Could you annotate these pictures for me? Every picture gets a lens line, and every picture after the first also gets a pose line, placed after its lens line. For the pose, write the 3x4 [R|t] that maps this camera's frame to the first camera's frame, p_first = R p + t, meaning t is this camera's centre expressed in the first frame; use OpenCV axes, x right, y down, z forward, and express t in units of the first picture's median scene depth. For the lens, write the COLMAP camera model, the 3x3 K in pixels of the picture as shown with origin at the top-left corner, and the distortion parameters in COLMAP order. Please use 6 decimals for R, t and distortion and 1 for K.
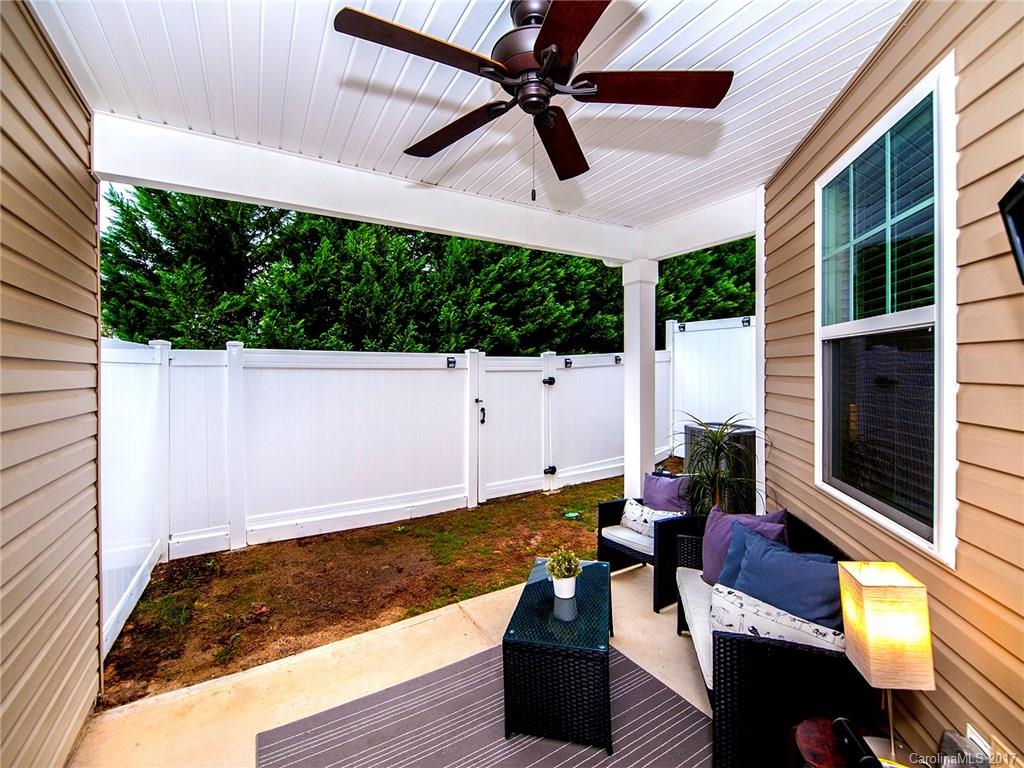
lens RADIAL K [[424.8, 0, 516.1], [0, 424.8, 371.8], [0, 0, 1]] dist [-0.001395, -0.000492]
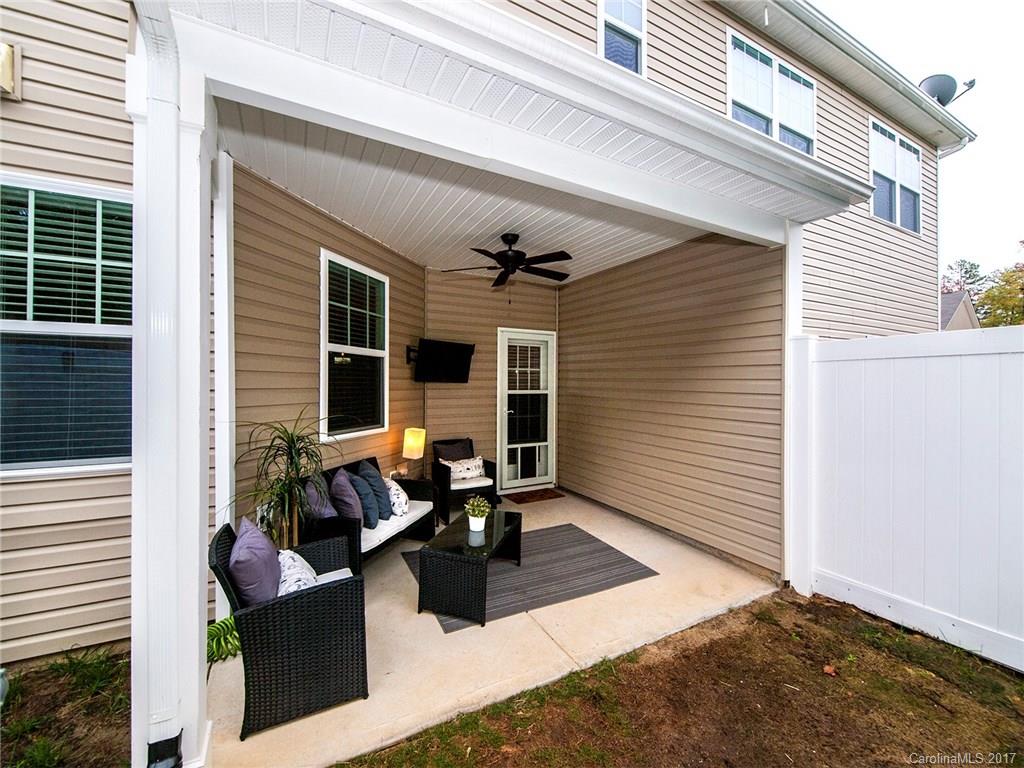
lens RADIAL K [[424.8, 0, 516.1], [0, 424.8, 371.8], [0, 0, 1]] dist [-0.001395, -0.000492]
pose [[-0.998915, 0.000678, 0.046572, -0.075294], [-0.000600, 0.999624, -0.027431, 0.044525], [-0.046573, -0.027429, -0.998538, 2.351267]]
